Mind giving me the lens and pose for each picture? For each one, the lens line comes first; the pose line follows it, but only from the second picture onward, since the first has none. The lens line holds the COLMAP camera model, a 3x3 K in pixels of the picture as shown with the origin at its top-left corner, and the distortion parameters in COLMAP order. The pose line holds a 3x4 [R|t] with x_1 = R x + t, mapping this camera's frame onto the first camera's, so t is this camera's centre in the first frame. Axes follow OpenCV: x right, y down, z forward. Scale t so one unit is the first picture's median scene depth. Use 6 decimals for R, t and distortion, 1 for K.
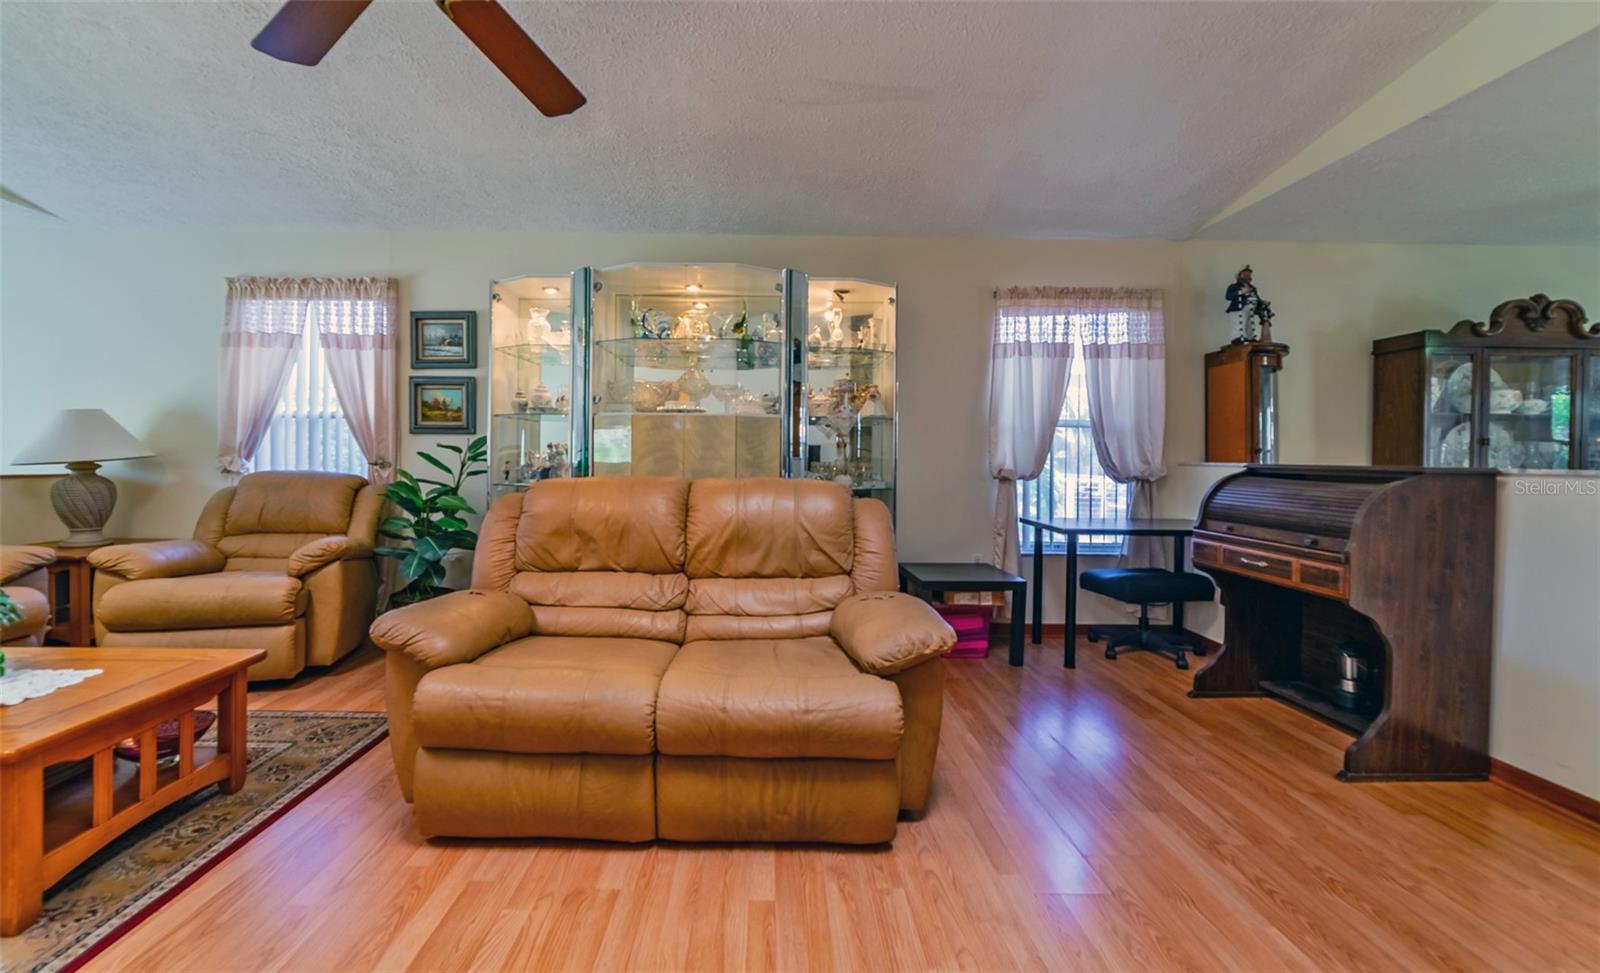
lens RADIAL K [[637.0, 0, 770.8], [0, 637.0, 460.2], [0, 0, 1]] dist [-0.021456, 0.008032]
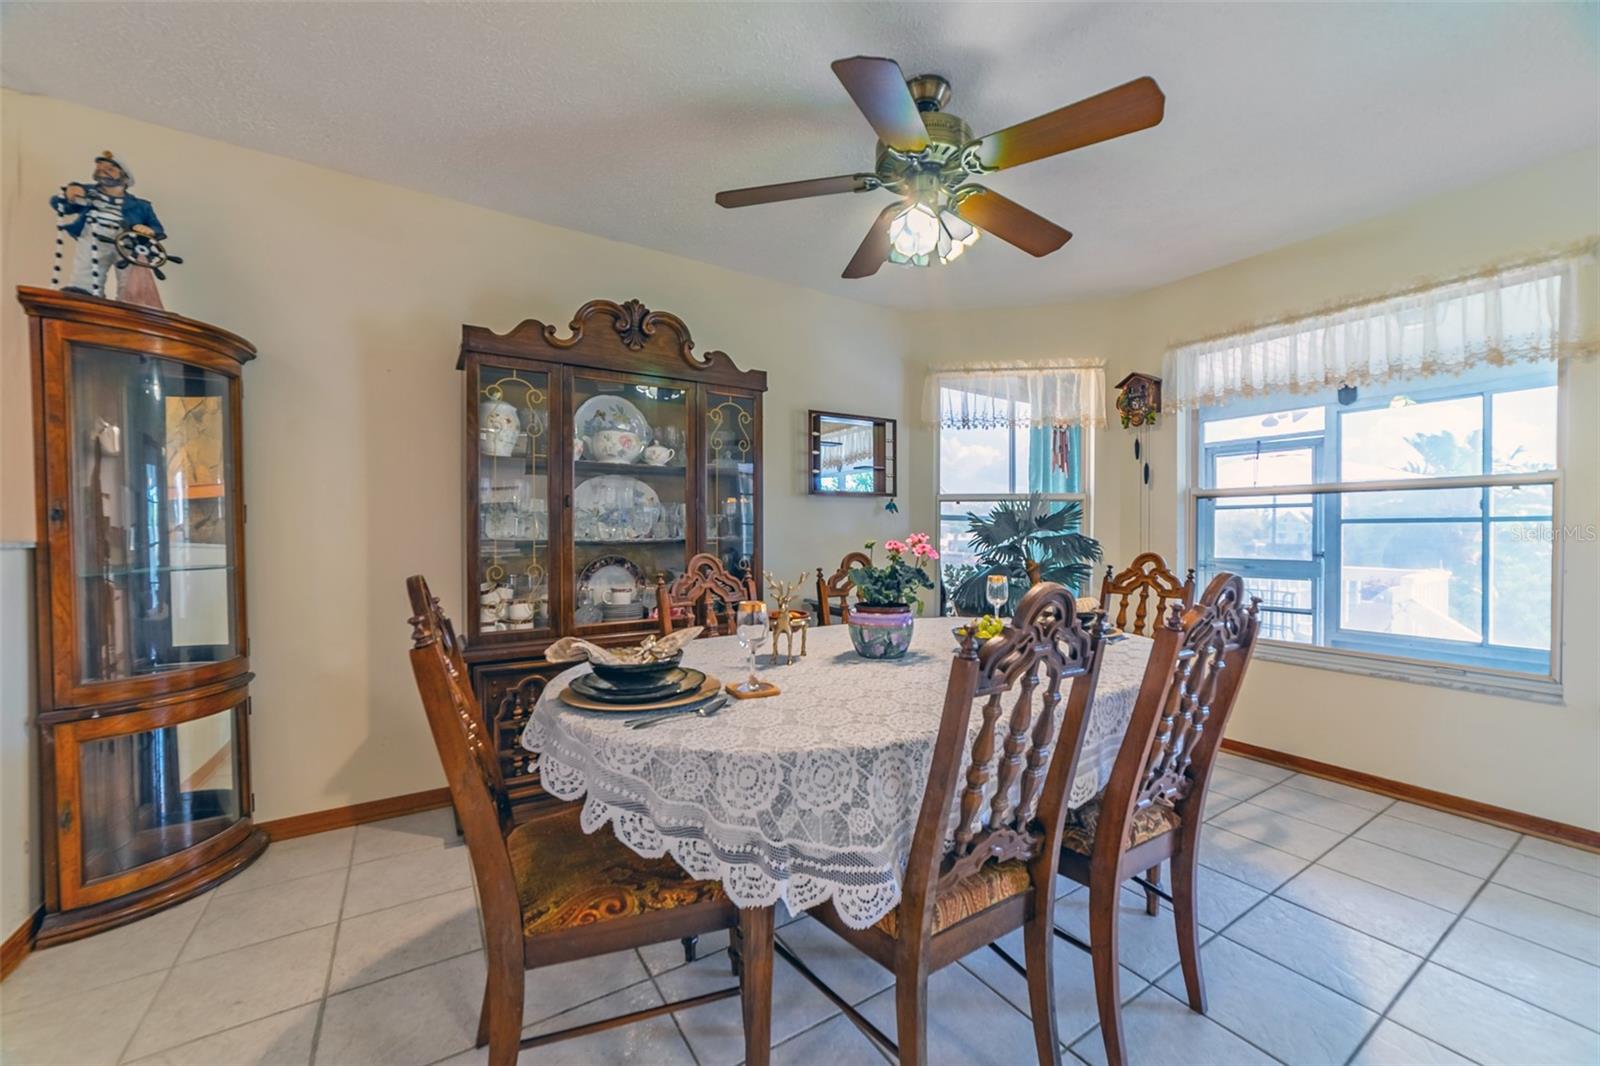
lens RADIAL K [[617.6, 0, 811.5], [0, 617.6, 541.5], [0, 0, 1]] dist [-0.018969, 0.005182]
pose [[0.838534, -0.023368, 0.544348, 1.224986], [0.017633, 0.999720, 0.015753, 0.011765], [-0.544564, -0.003611, 0.838711, 0.352423]]
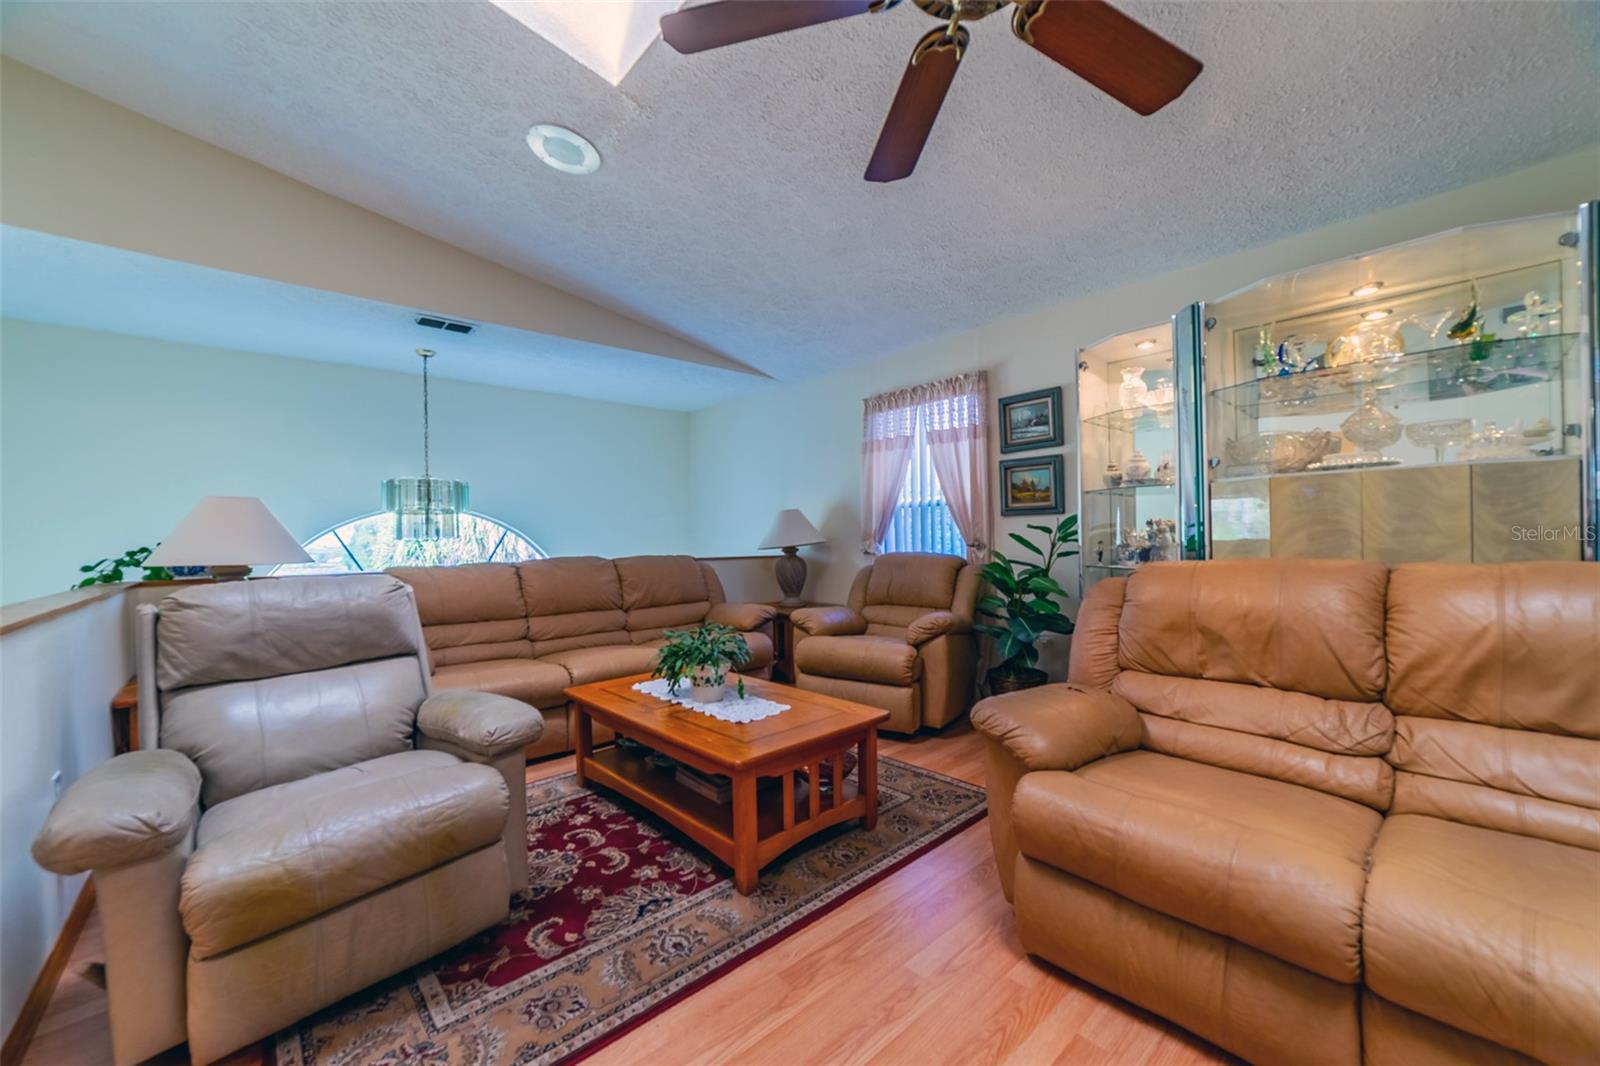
lens RADIAL K [[617.6, 0, 795.0], [0, 617.6, 537.4], [0, 0, 1]] dist [-0.018969, 0.005182]
pose [[0.667748, -0.022229, -0.744056, -0.058197], [0.019130, 0.999736, -0.012700, -0.001213], [0.744142, -0.005753, 0.667997, 0.094118]]
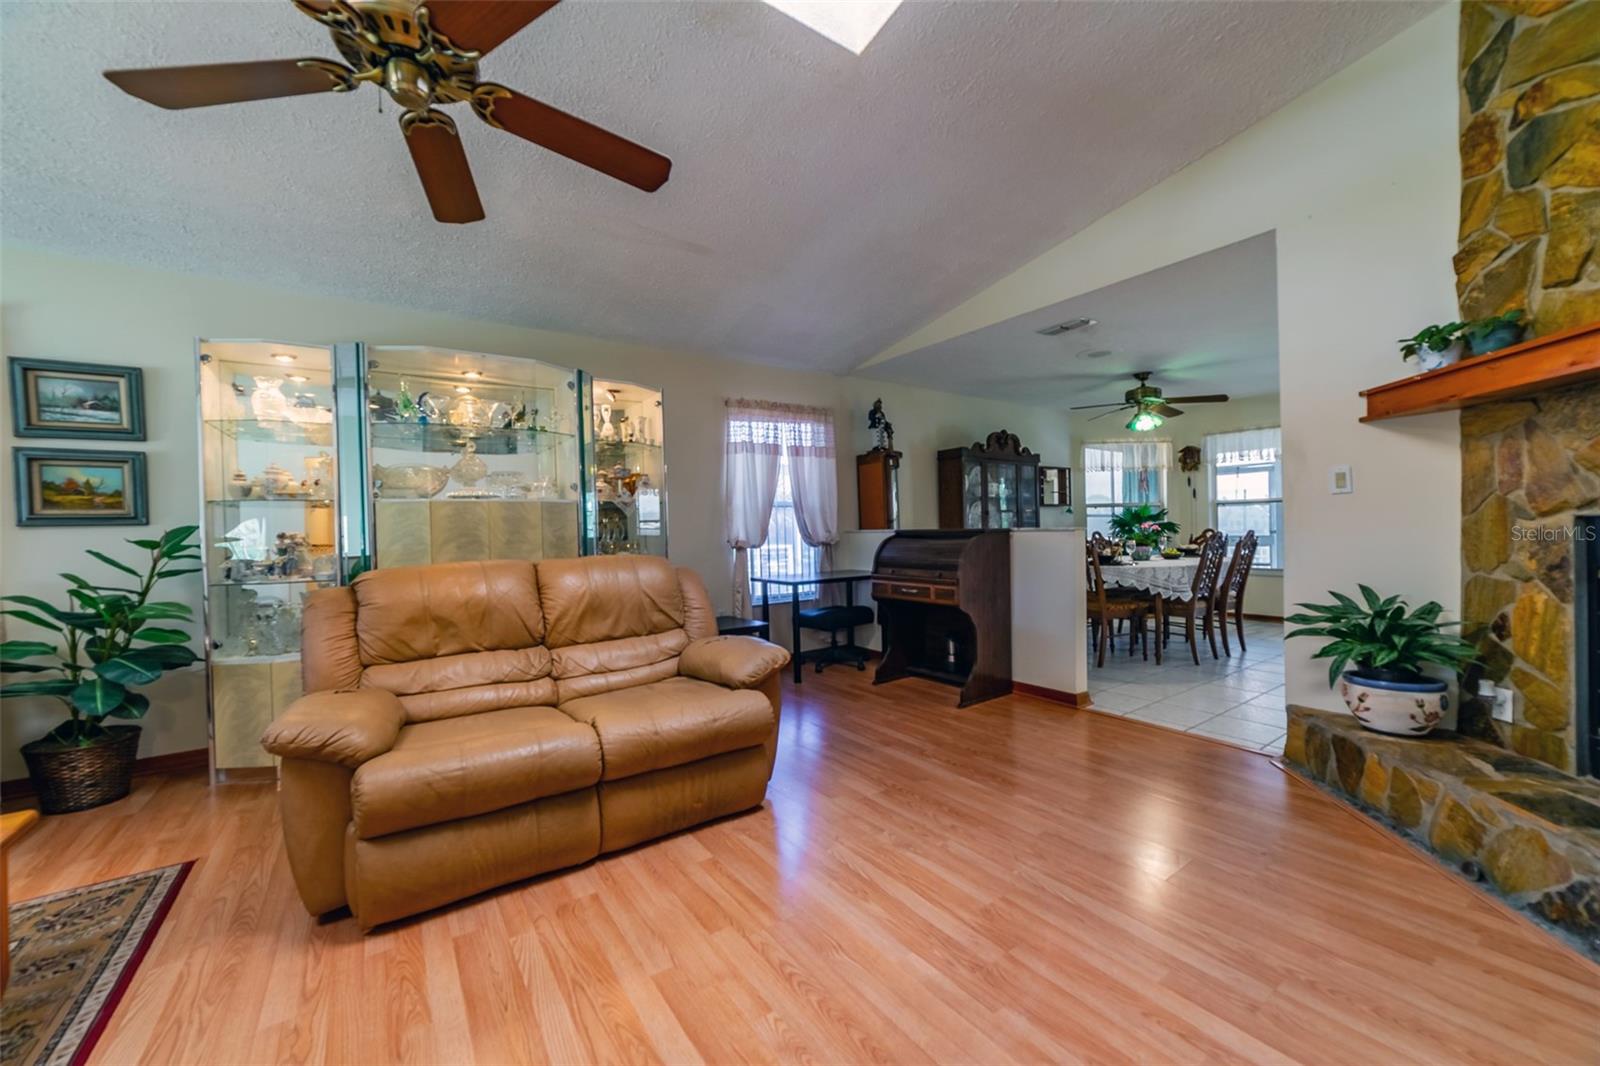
lens RADIAL K [[617.6, 0, 810.6], [0, 617.6, 535.3], [0, 0, 1]] dist [-0.018969, 0.005182]
pose [[0.811301, -0.038048, 0.583389, -0.316771], [0.038779, 0.999185, 0.011237, -0.006508], [-0.583341, 0.013506, 0.812115, -0.122679]]
